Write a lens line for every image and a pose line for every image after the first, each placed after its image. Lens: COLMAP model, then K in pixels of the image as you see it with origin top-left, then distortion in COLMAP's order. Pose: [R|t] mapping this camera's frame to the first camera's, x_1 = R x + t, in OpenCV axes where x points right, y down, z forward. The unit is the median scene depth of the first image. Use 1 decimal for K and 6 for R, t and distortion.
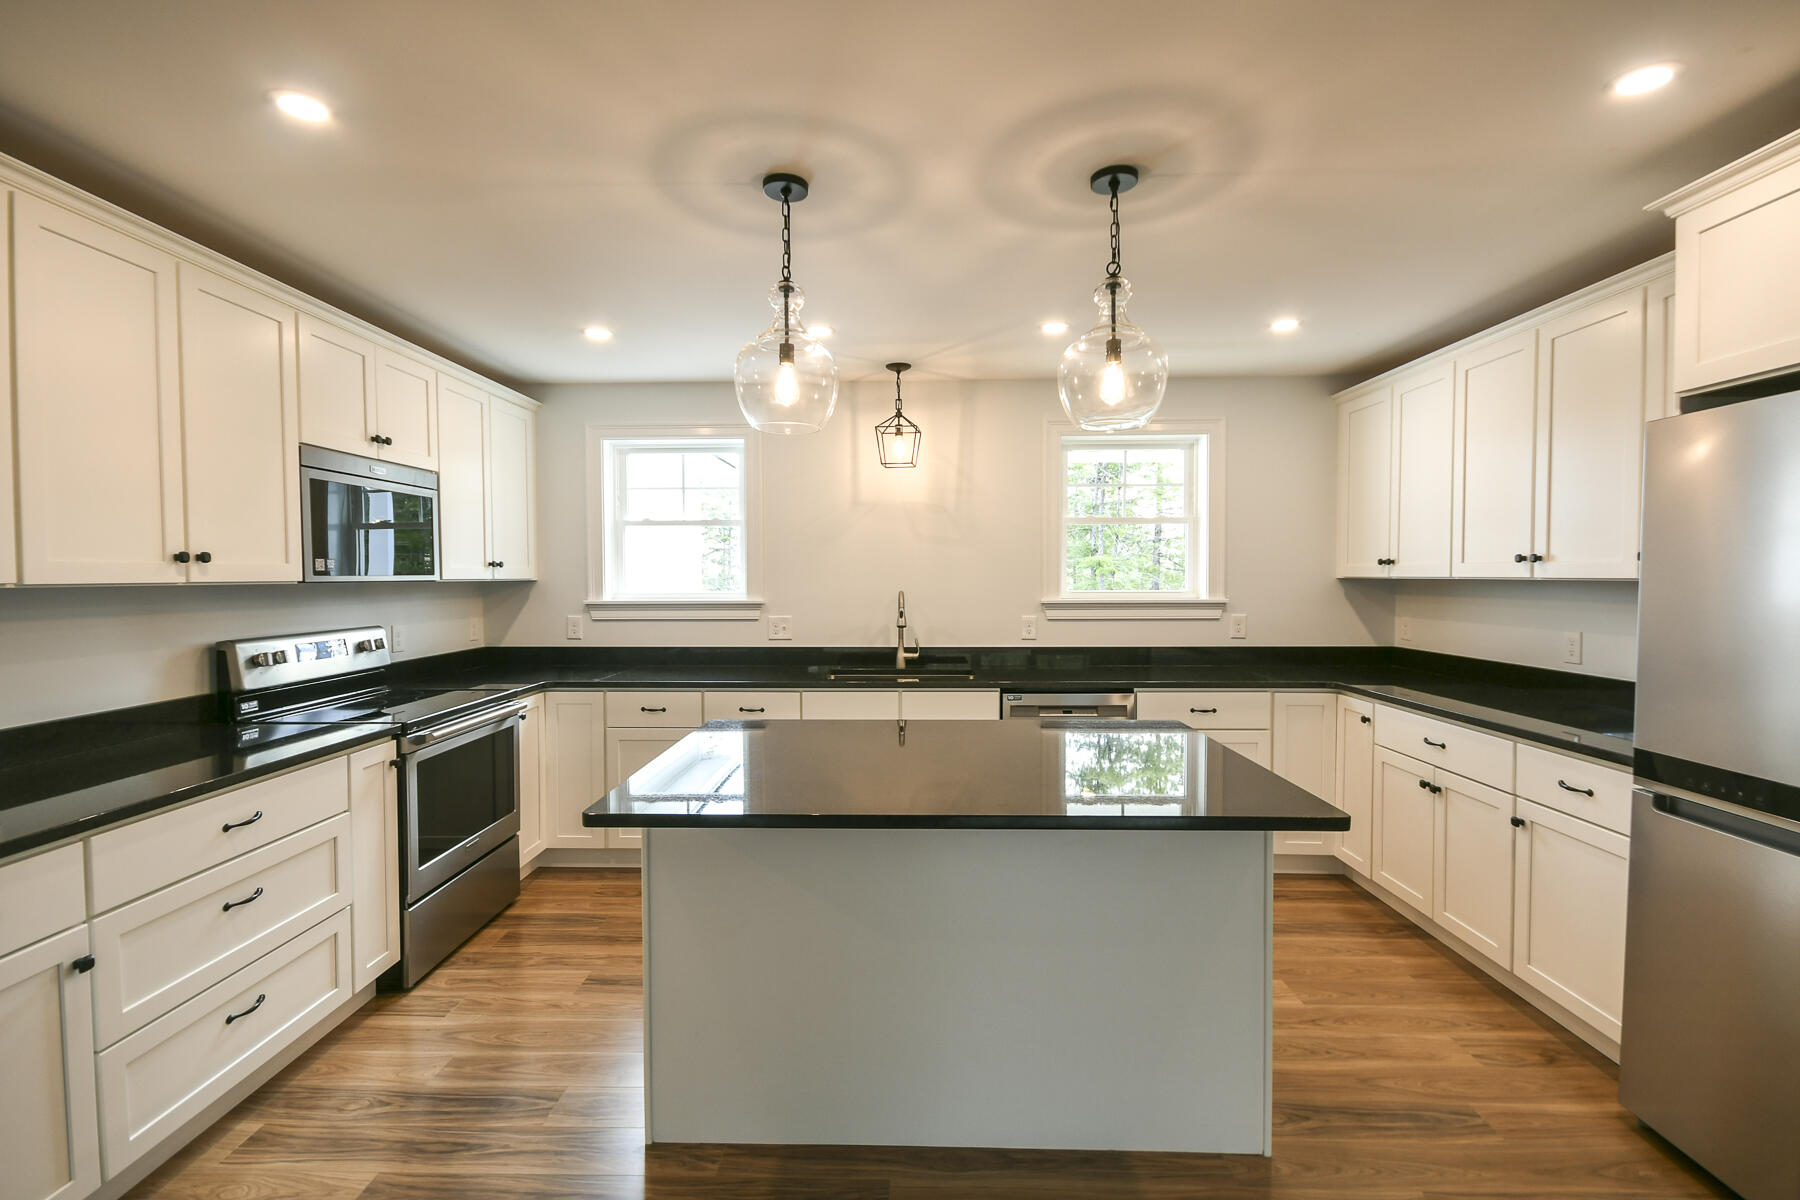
lens RADIAL K [[782.8, 0, 891.4], [0, 782.8, 599.7], [0, 0, 1]] dist [0.004138, -0.000488]
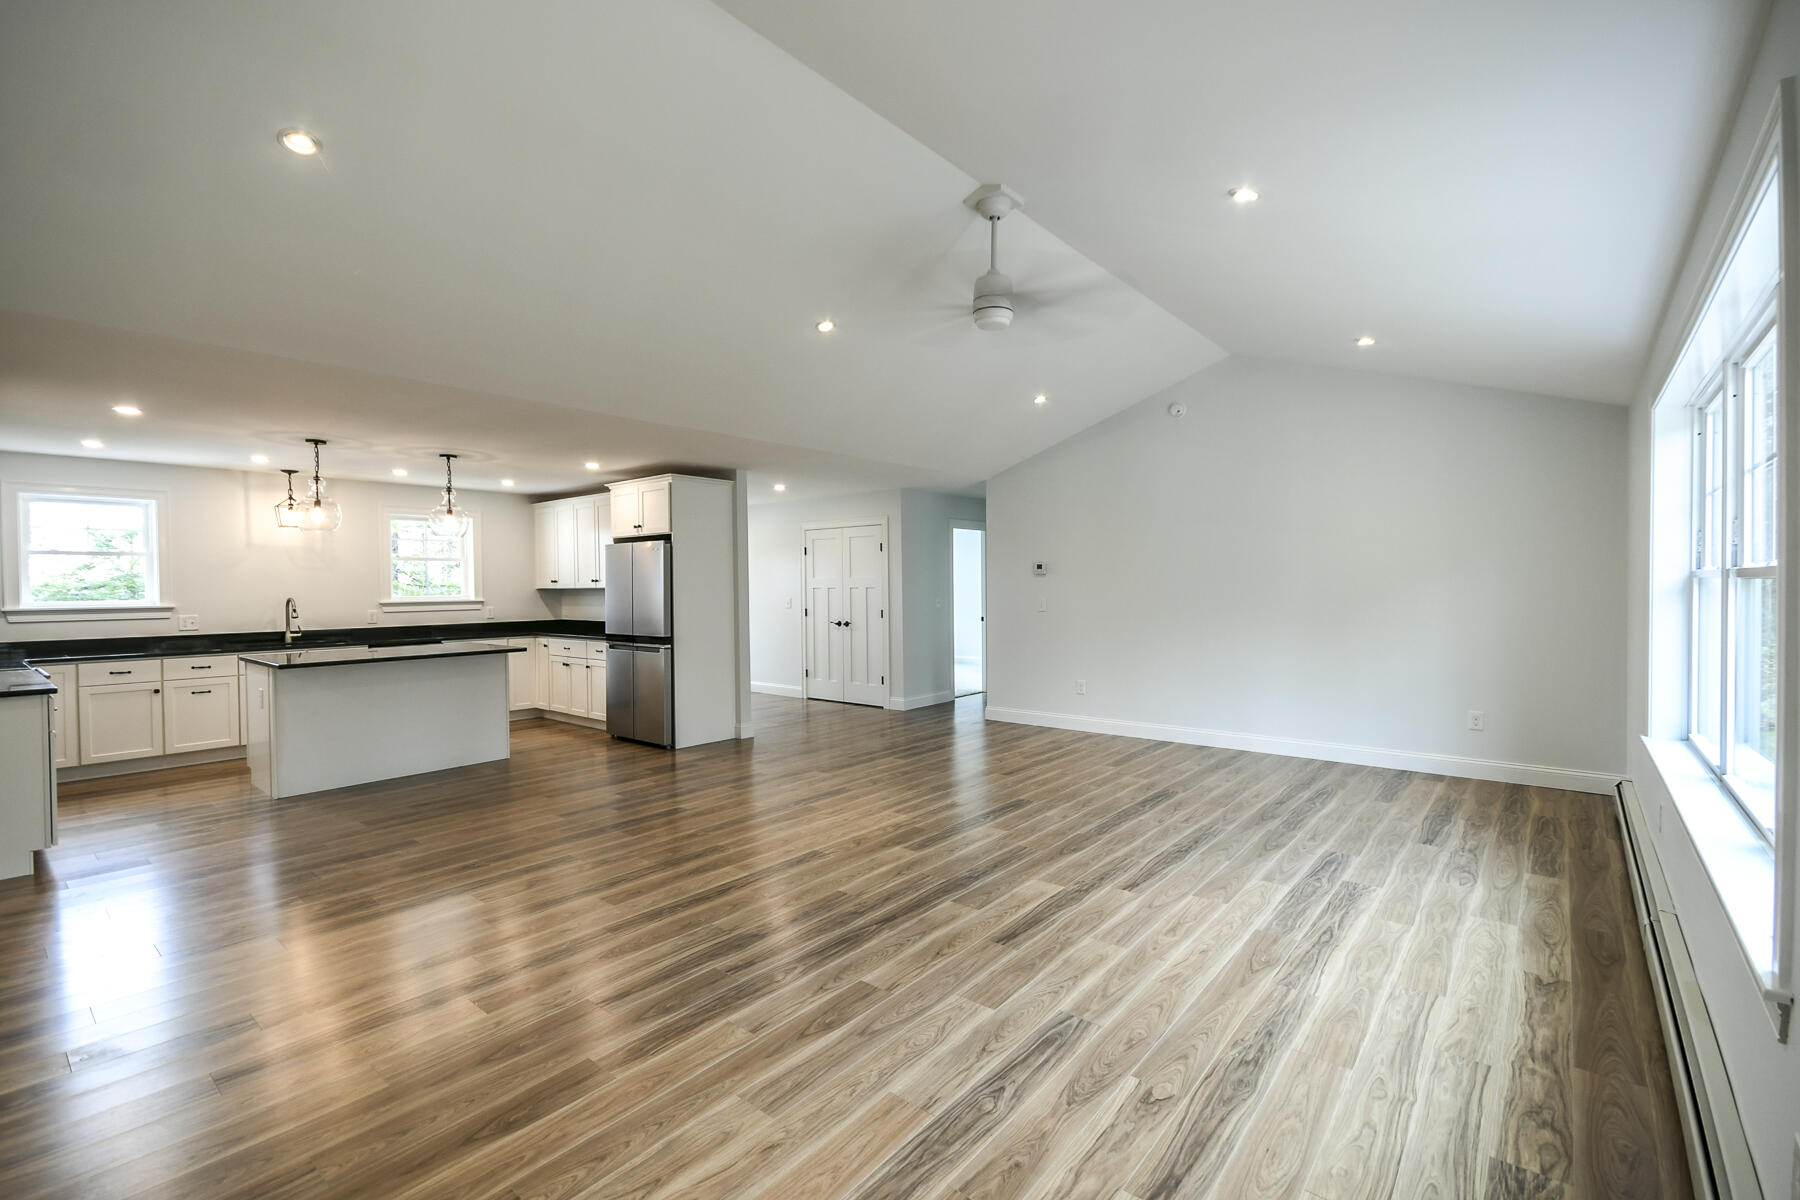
lens RADIAL K [[782.8, 0, 894.5], [0, 782.8, 602.9], [0, 0, 1]] dist [0.004138, -0.000488]
pose [[0.616047, -0.019861, 0.787459, -0.771393], [0.033239, 0.999447, -0.000796, 0.067179], [-0.787008, 0.026664, 0.616366, -1.628682]]
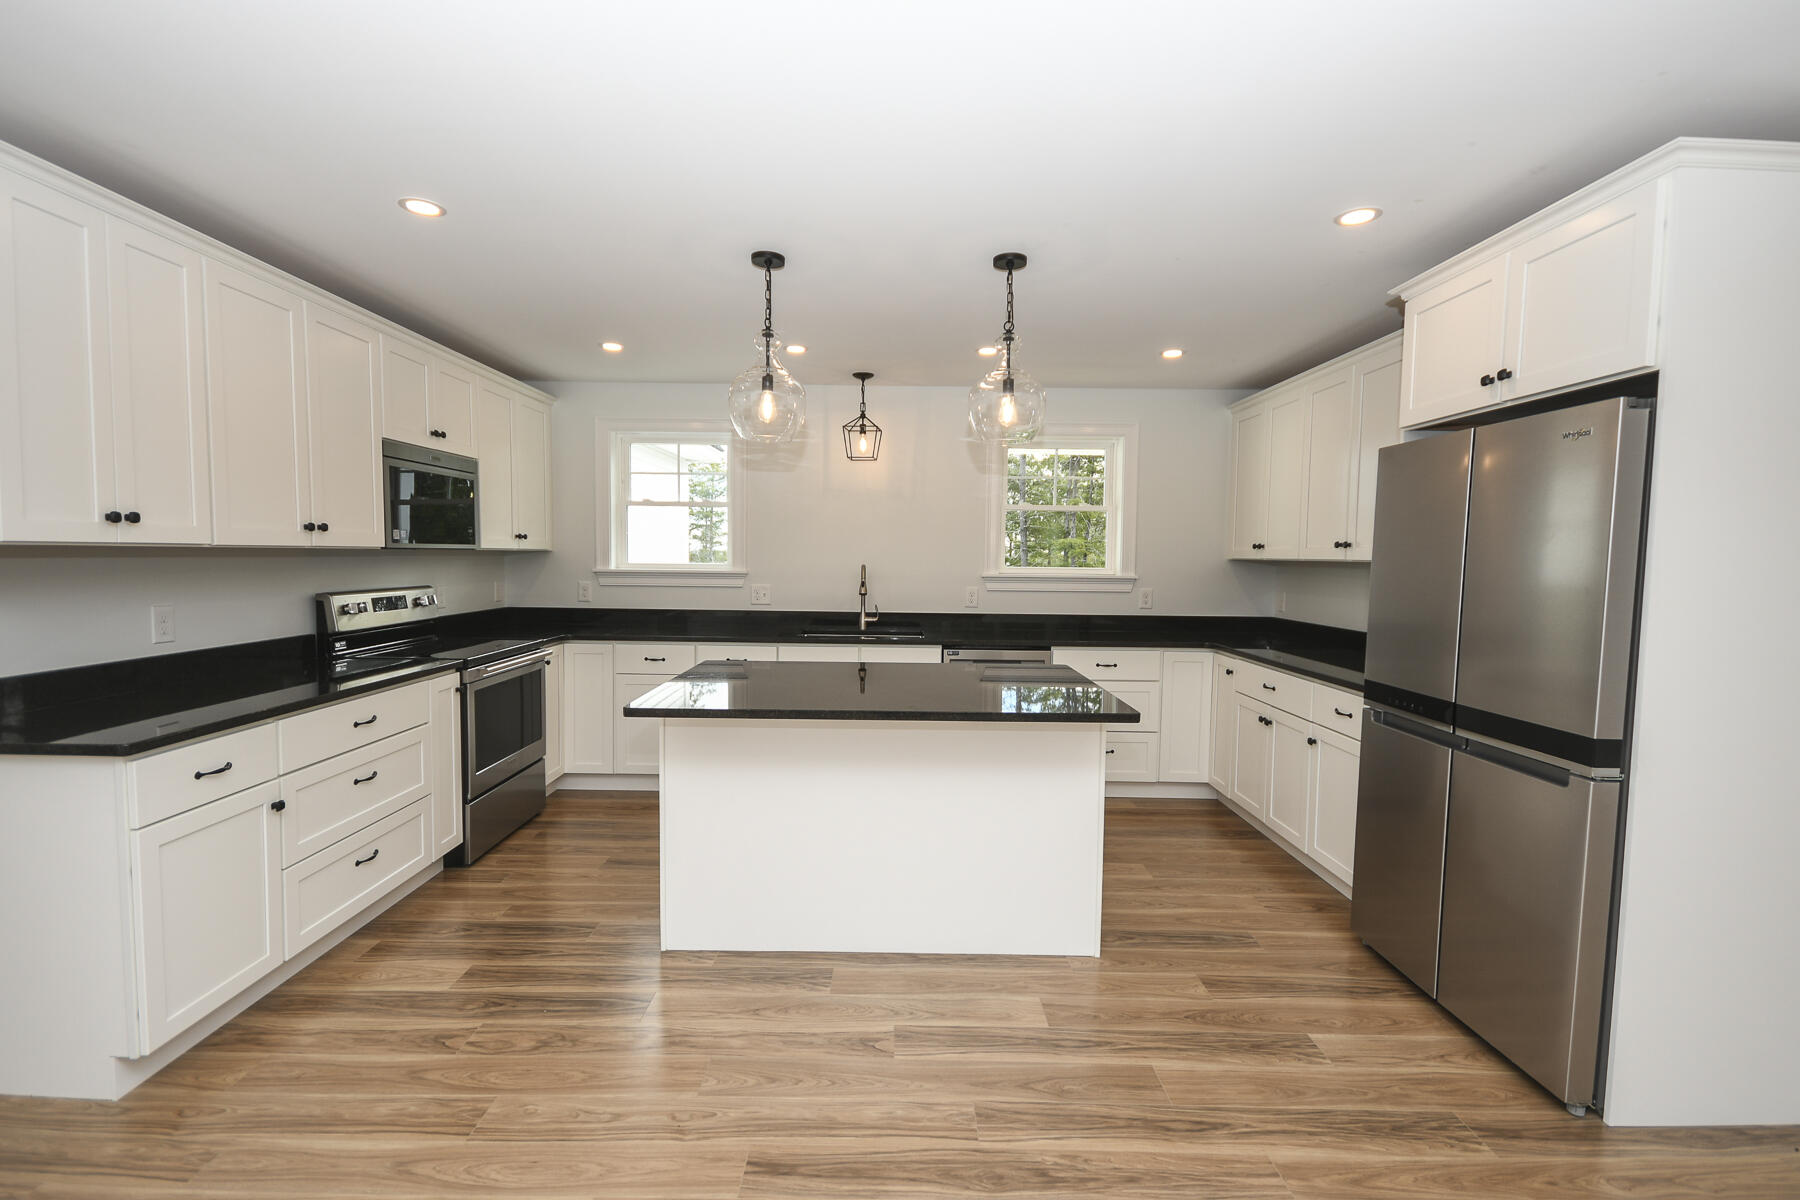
lens RADIAL K [[782.8, 0, 895.6], [0, 782.8, 600.3], [0, 0, 1]] dist [0.004138, -0.000488]
pose [[0.999482, 0.013896, 0.029023, 0.039361], [-0.014681, 0.999527, 0.027016, 0.014922], [-0.028634, -0.027429, 0.999214, -0.272961]]
